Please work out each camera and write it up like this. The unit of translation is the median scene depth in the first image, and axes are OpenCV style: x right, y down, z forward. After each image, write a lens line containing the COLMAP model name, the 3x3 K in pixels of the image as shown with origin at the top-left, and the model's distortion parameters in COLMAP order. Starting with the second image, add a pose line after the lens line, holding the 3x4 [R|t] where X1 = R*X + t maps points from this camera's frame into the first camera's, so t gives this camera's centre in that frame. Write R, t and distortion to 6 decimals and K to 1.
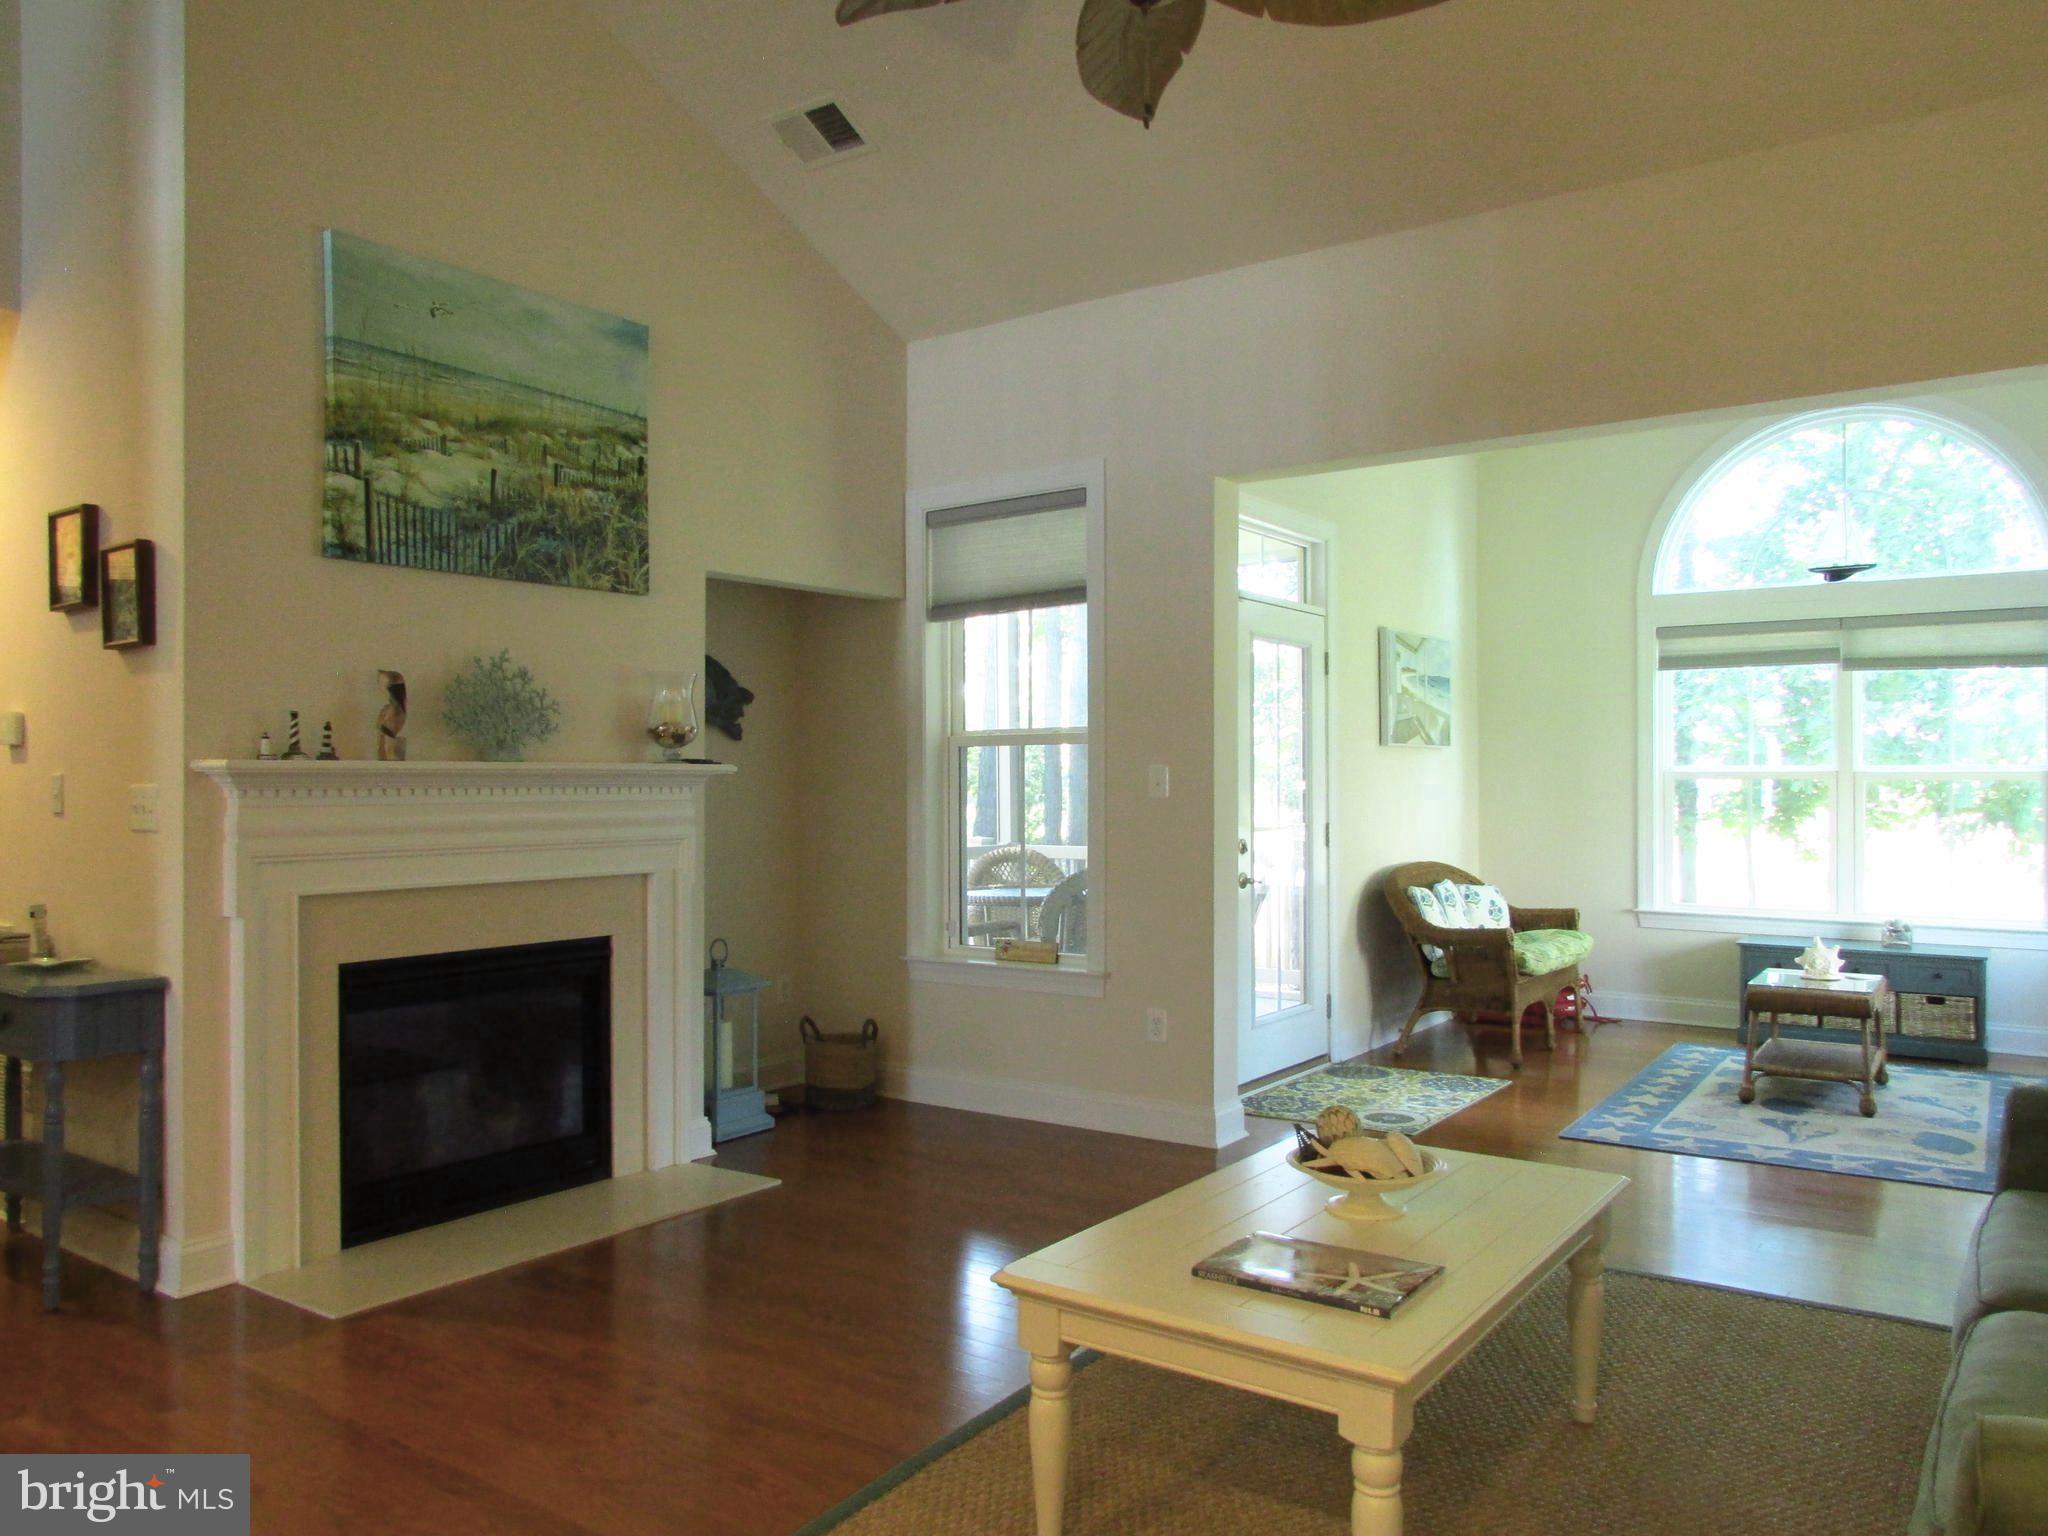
lens RADIAL K [[1476.2, 0, 1034.0], [0, 1476.2, 765.0], [0, 0, 1]] dist [-0.019041, 0.001529]
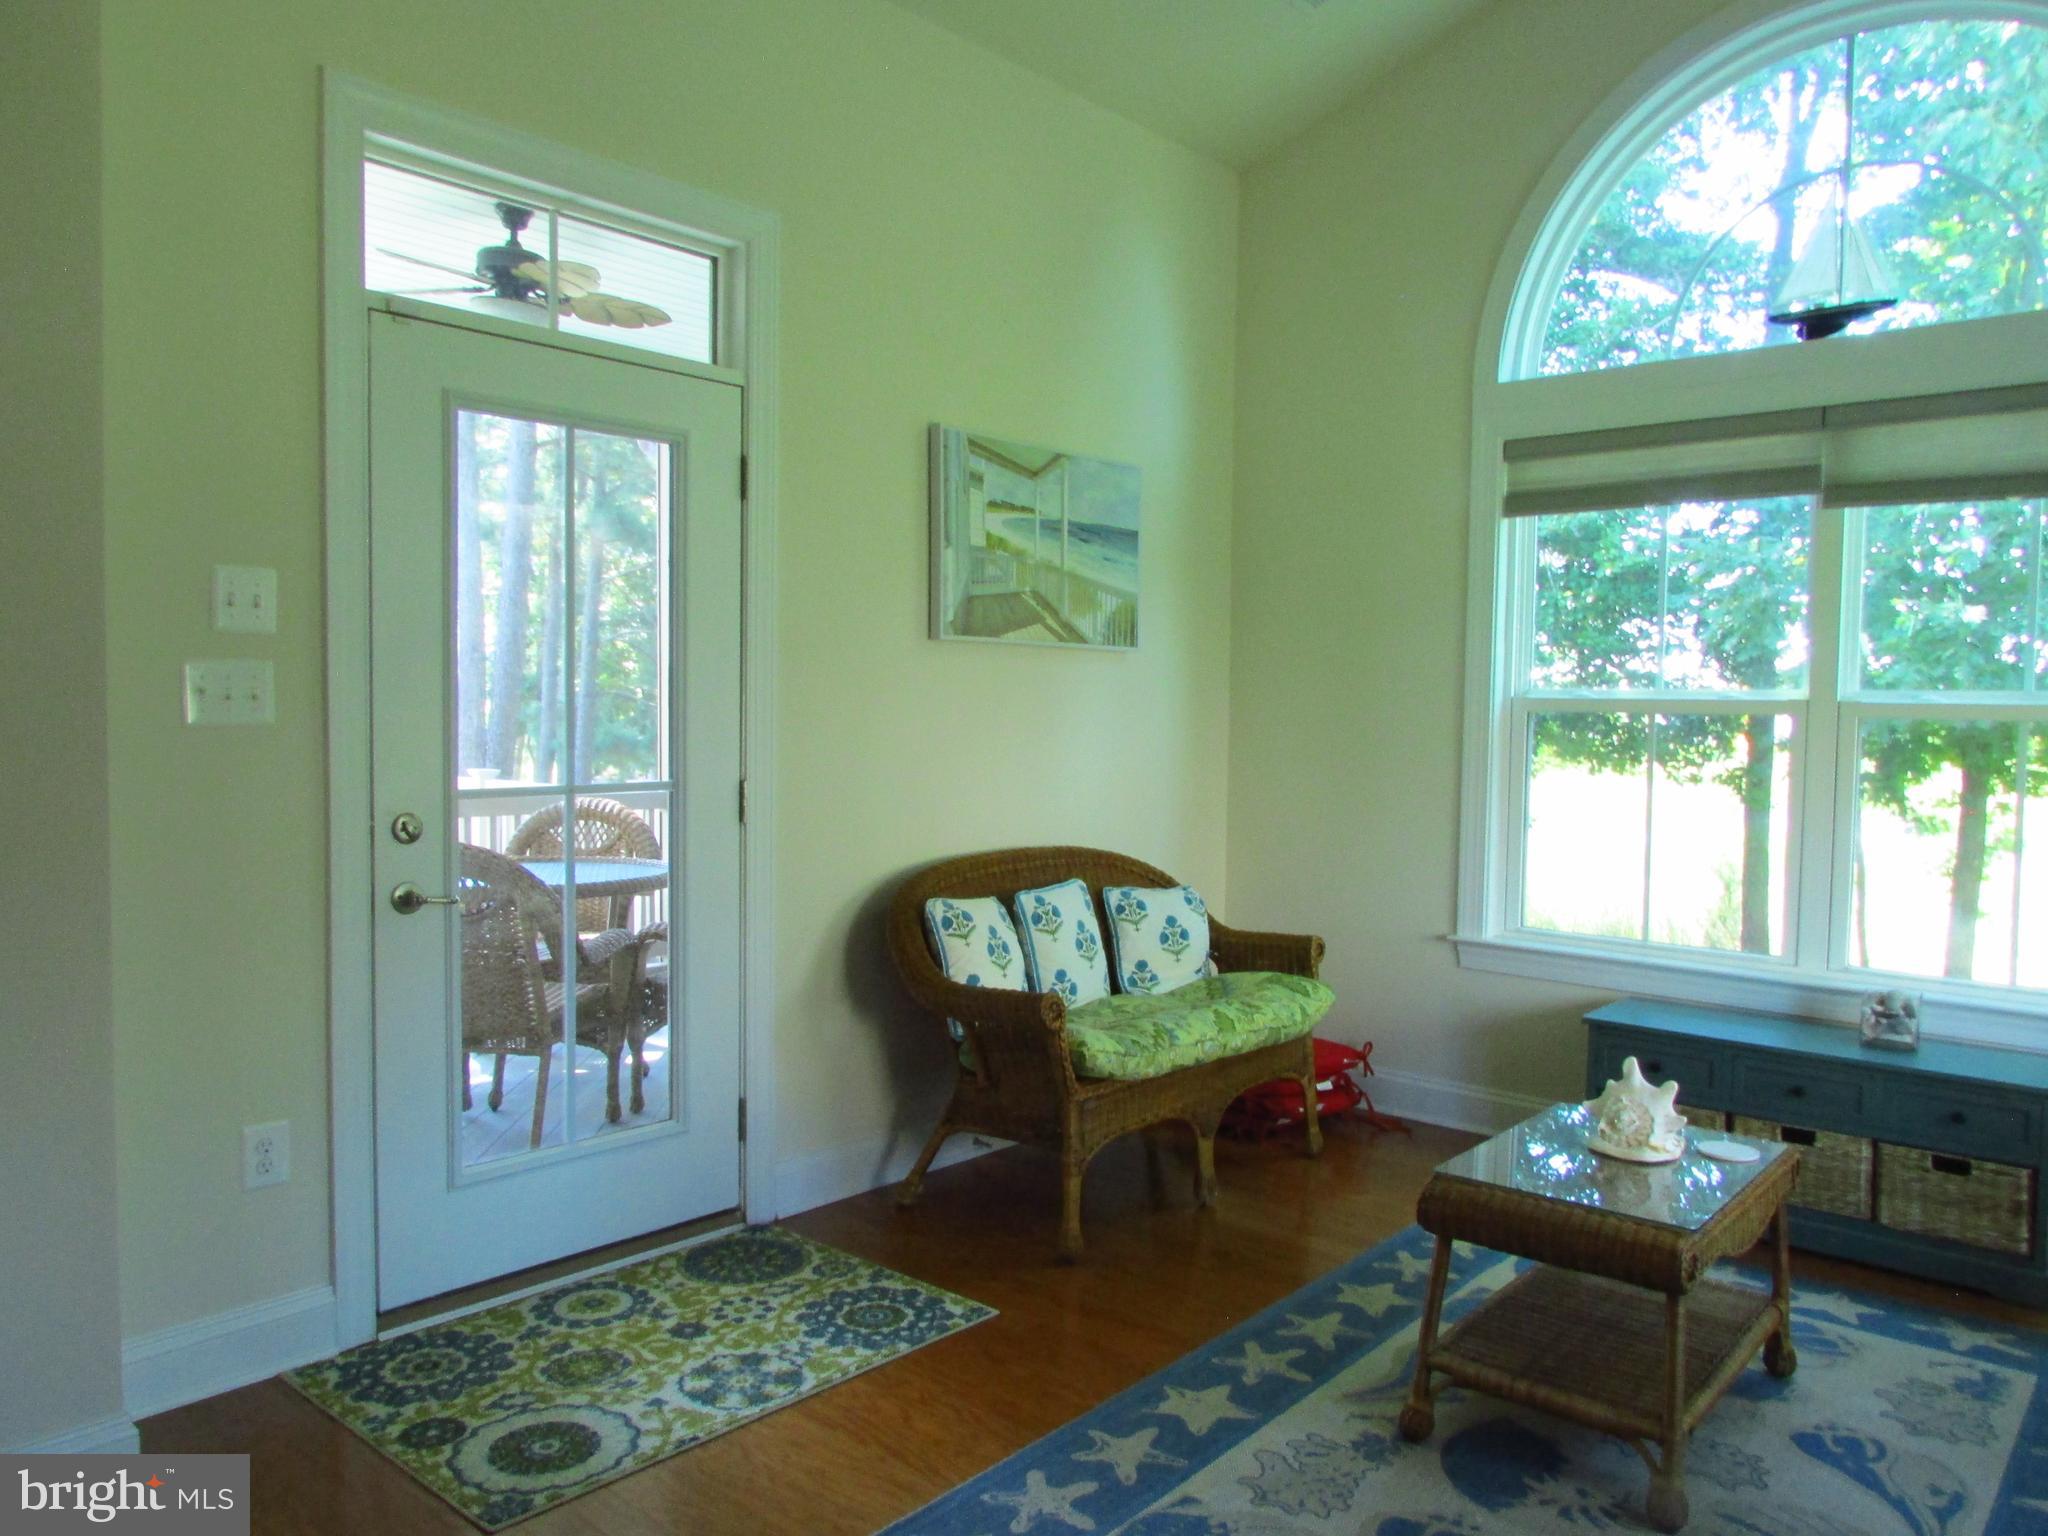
lens RADIAL K [[1476.2, 0, 1034.0], [0, 1476.2, 765.7], [0, 0, 1]] dist [-0.019041, 0.001529]
pose [[0.993708, 0.020100, -0.110183, 0.331492], [-0.014685, 0.998655, 0.049732, 0.005879], [0.111034, -0.047801, 0.992666, 0.444781]]
